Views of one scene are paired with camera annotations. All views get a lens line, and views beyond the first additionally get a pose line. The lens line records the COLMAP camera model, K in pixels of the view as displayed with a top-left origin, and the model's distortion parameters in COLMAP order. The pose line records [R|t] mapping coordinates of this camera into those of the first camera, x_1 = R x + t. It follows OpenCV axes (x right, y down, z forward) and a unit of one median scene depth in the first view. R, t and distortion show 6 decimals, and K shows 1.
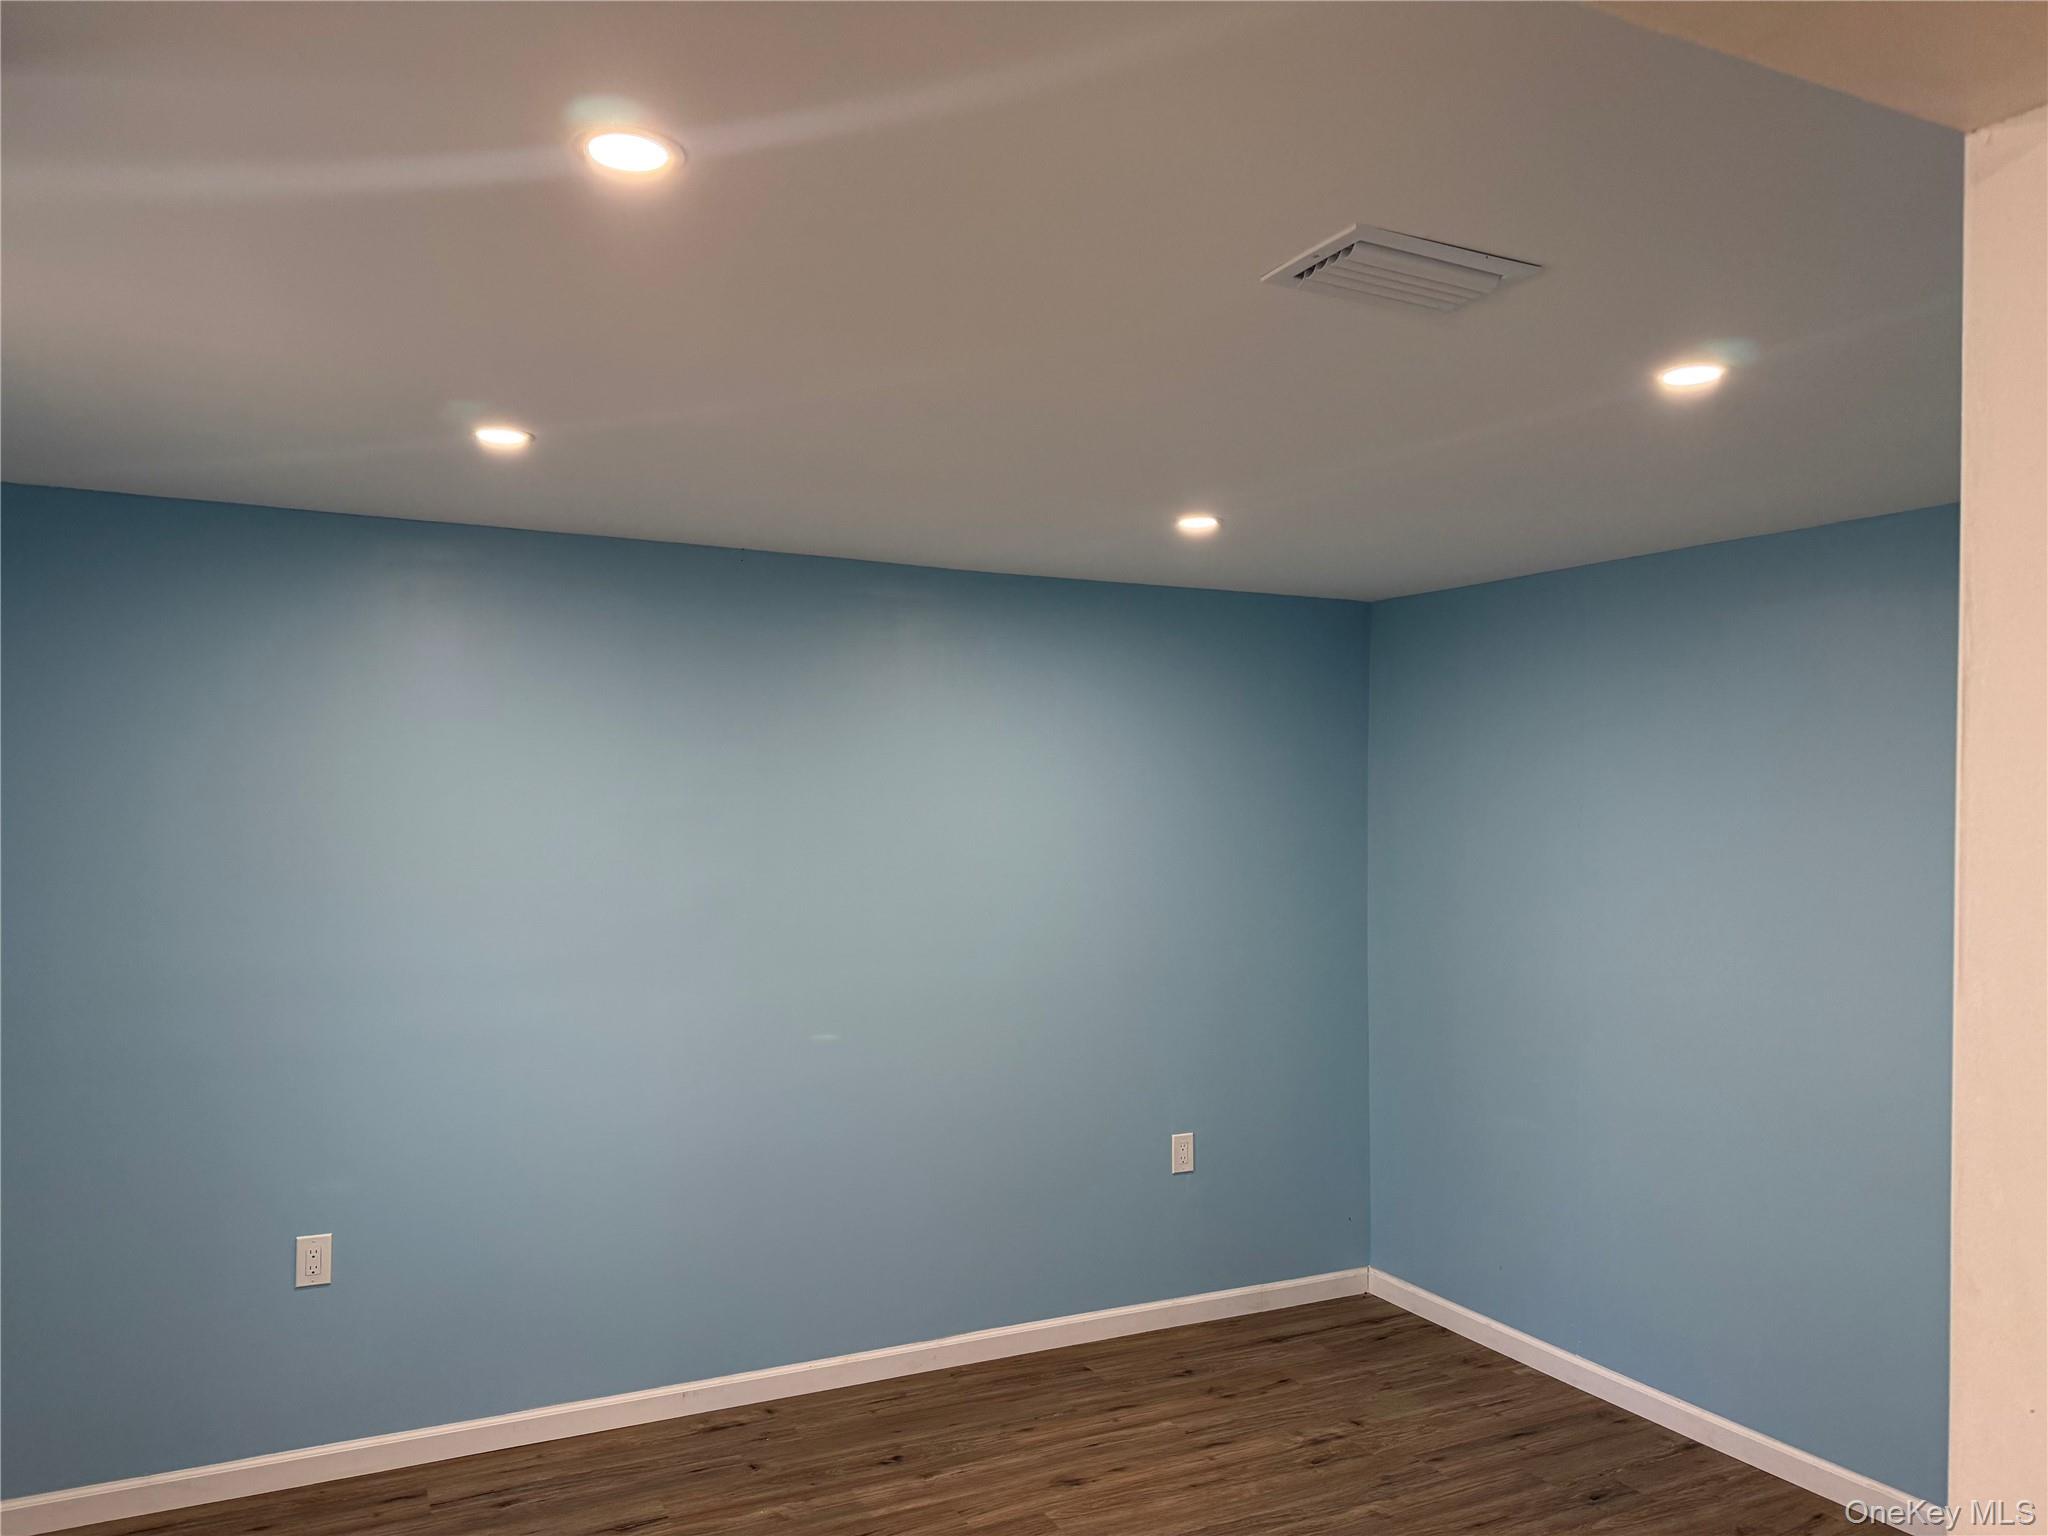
lens RADIAL K [[1459.9, 0, 1021.0], [0, 1459.9, 778.5], [0, 0, 1]] dist [0.024160, -0.011082]
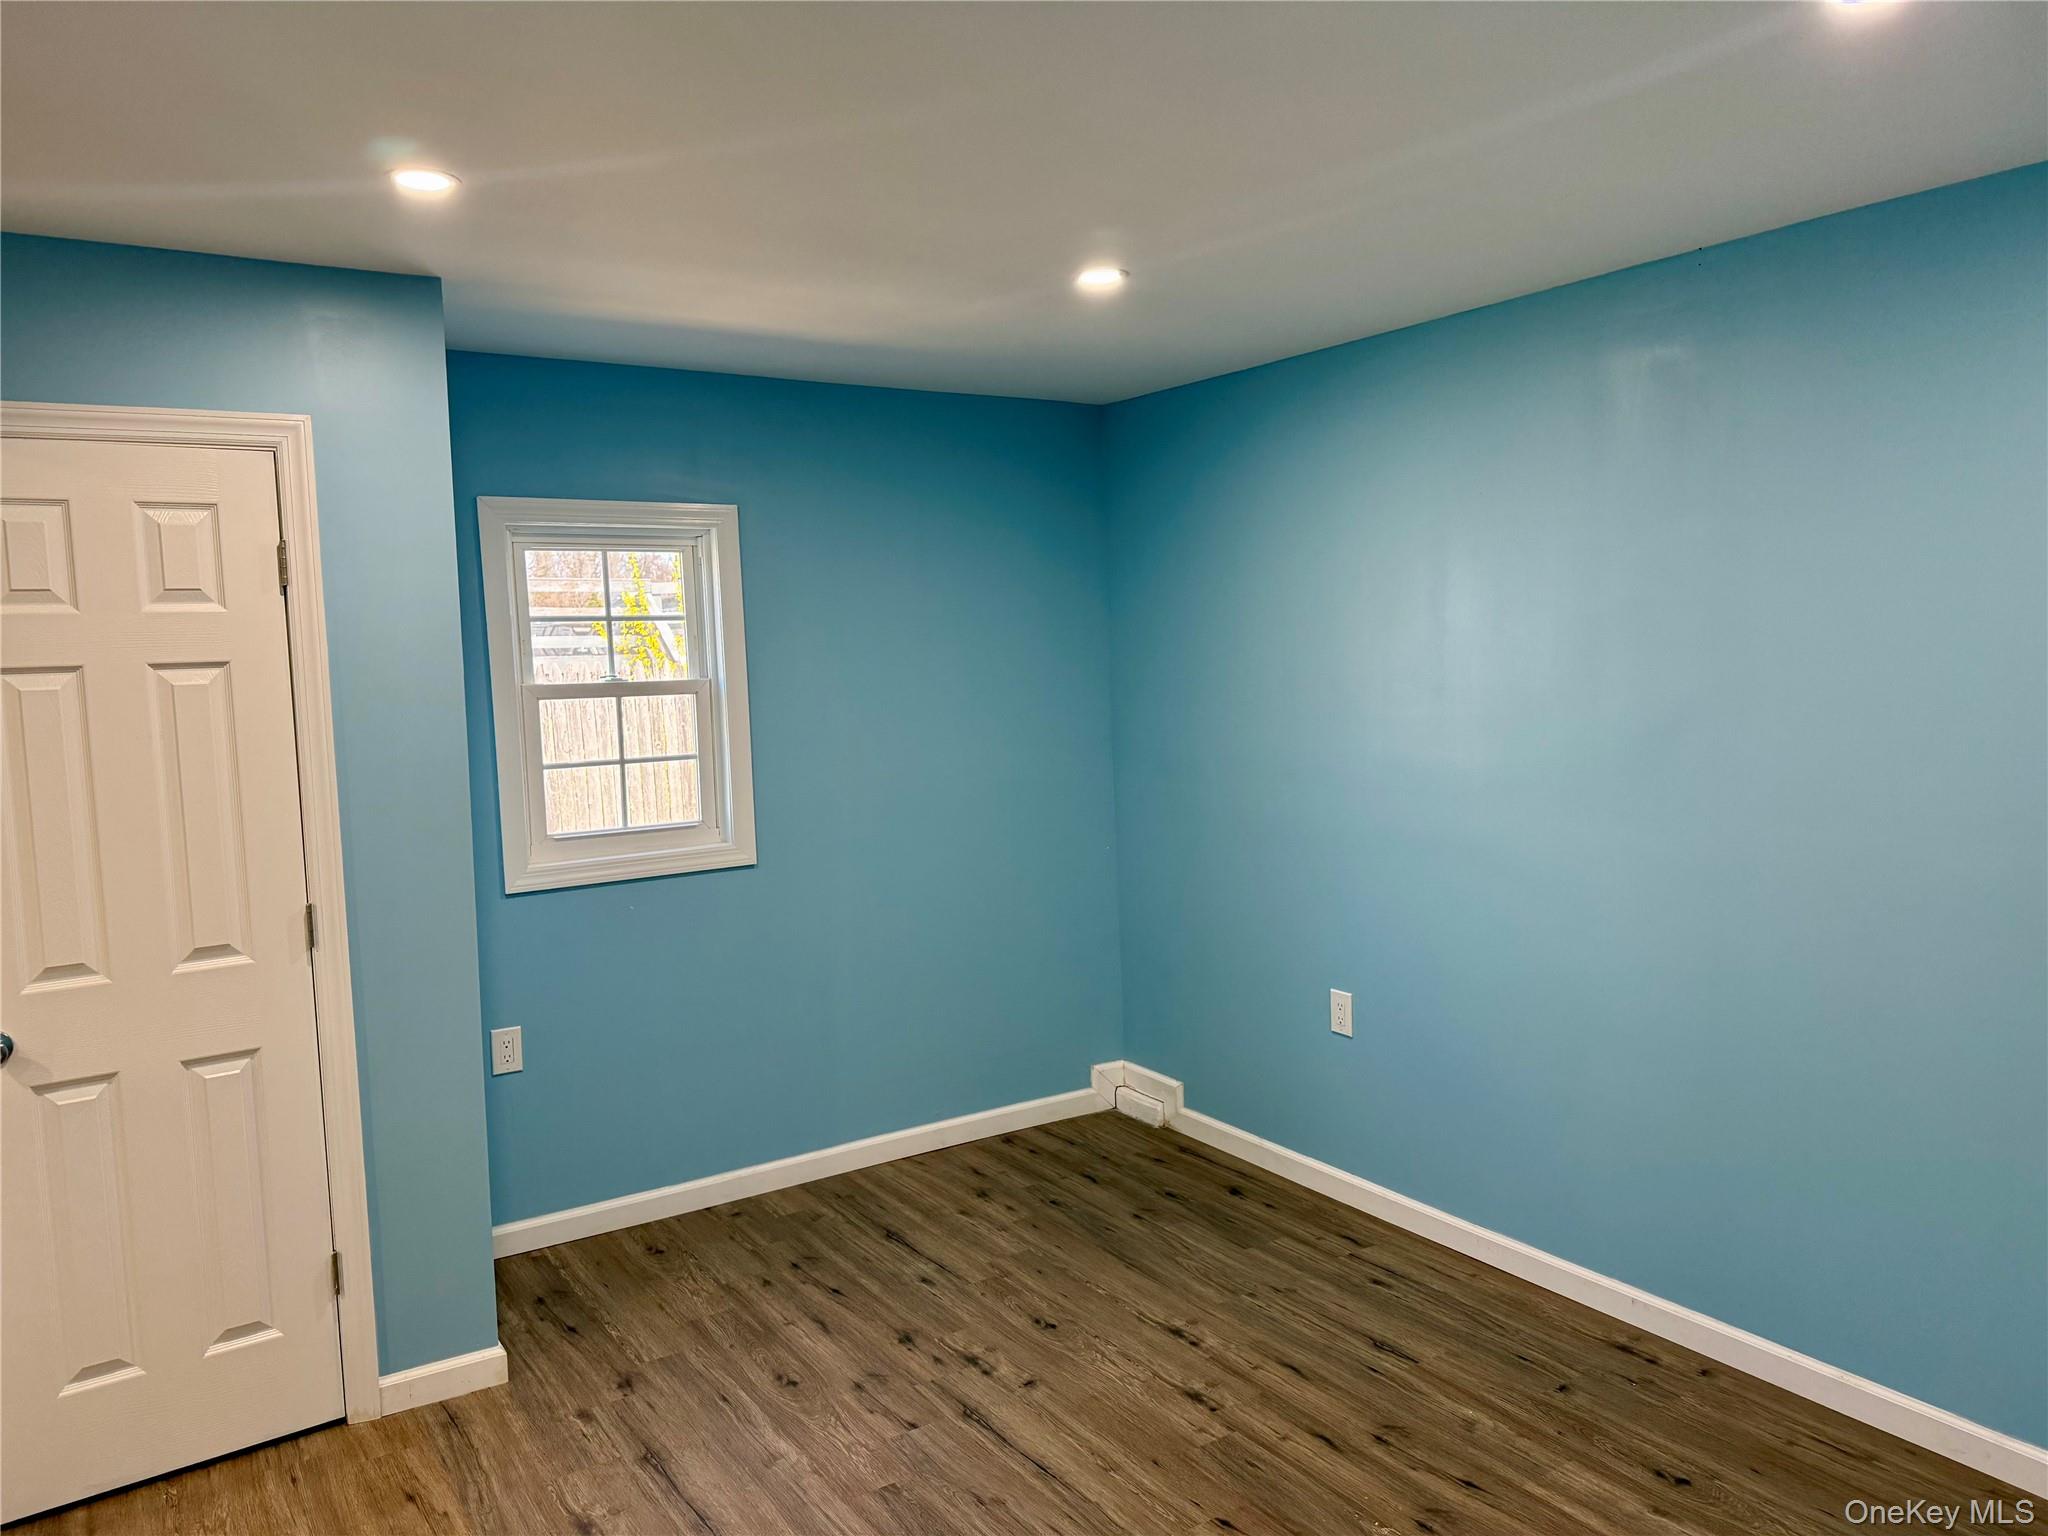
lens RADIAL K [[1459.9, 0, 1020.3], [0, 1459.9, 759.5], [0, 0, 1]] dist [0.024160, -0.011082]
pose [[0.136264, 0.071340, -0.988101, 0.596382], [0.031300, 0.996596, 0.076270, 0.036475], [0.990178, -0.041321, 0.133567, 0.608868]]
